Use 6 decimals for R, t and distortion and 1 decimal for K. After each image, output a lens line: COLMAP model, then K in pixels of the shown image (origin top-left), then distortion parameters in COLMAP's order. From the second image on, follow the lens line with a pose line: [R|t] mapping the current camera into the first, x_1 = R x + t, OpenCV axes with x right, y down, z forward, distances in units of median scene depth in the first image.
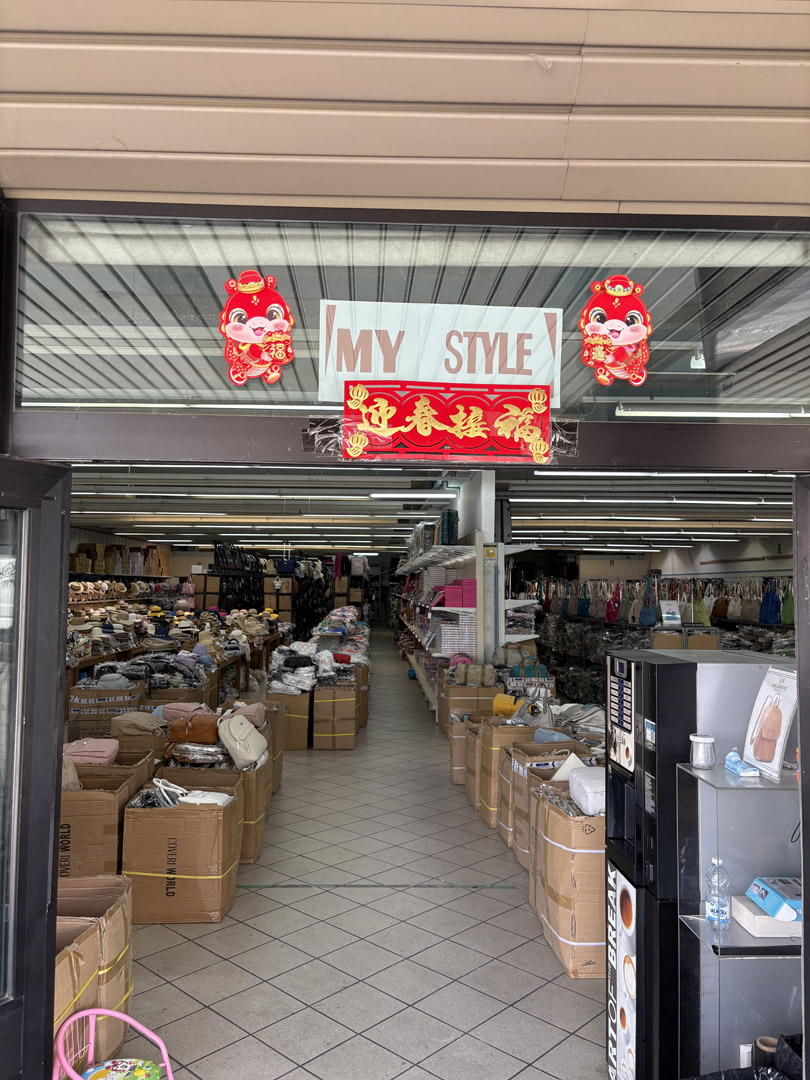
lens RADIAL K [[815.8, 0, 402.2], [0, 815.8, 542.8], [0, 0, 1]] dist [0.046918, -0.000453]
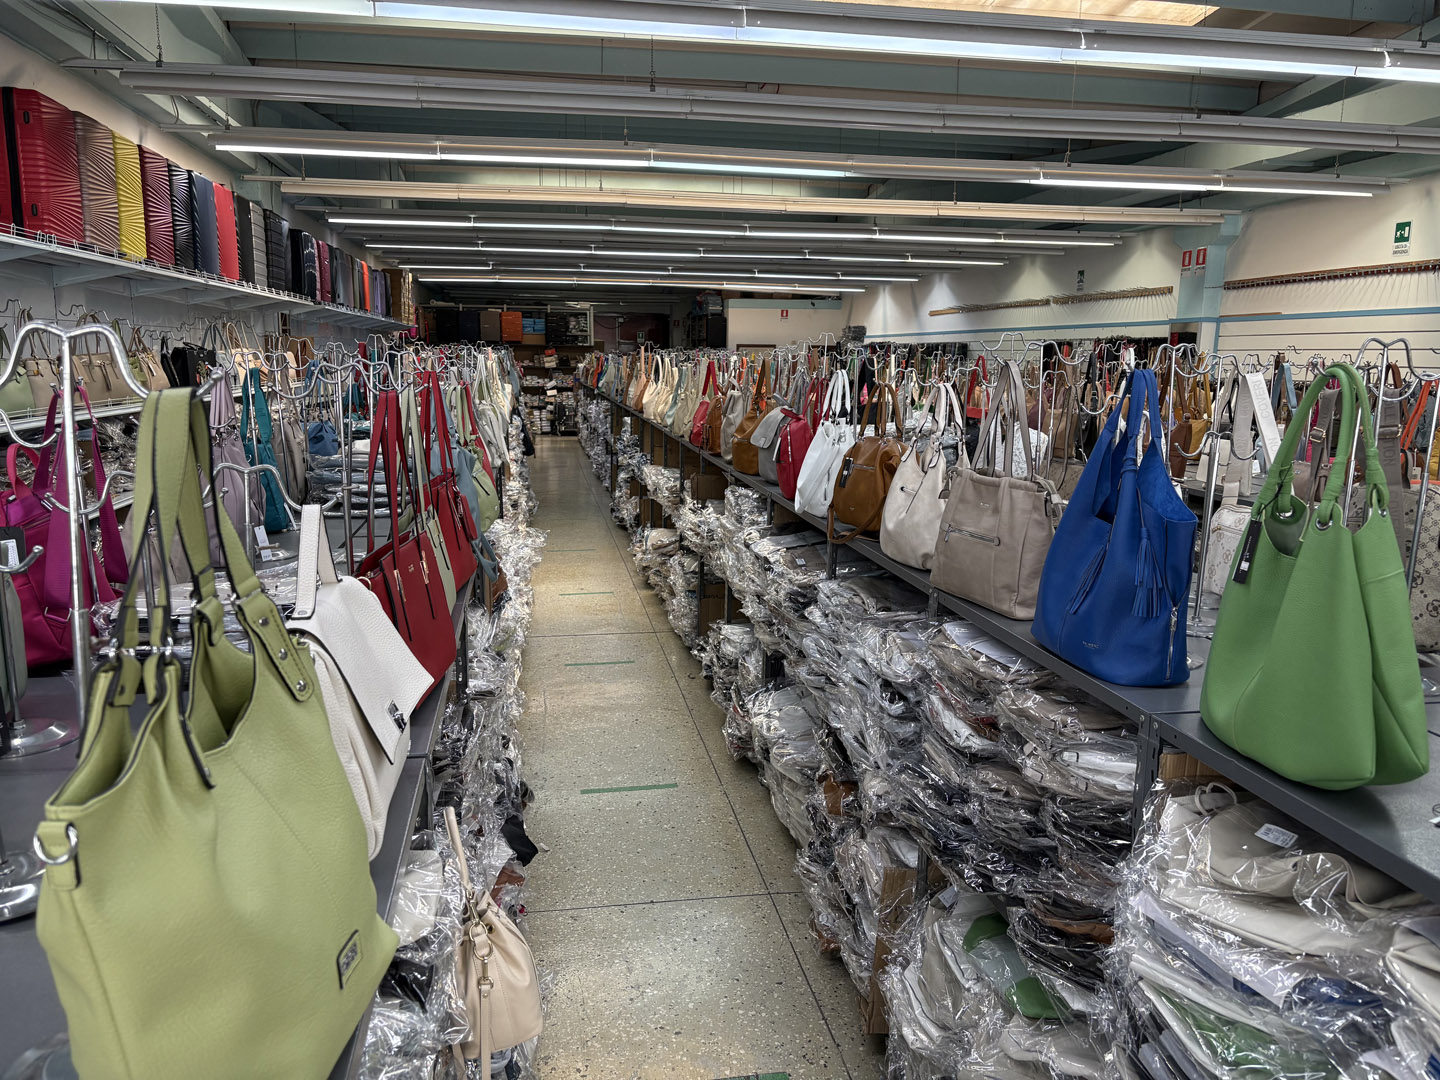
lens RADIAL K [[1087.7, 0, 720.5], [0, 1087.7, 540.7], [0, 0, 1]] dist [0.046918, -0.000453]
pose [[0.990851, -0.019635, 0.133523, 0.137314], [-0.010515, 0.975122, 0.221419, 0.013732], [-0.134549, -0.220798, 0.965994, 0.320782]]
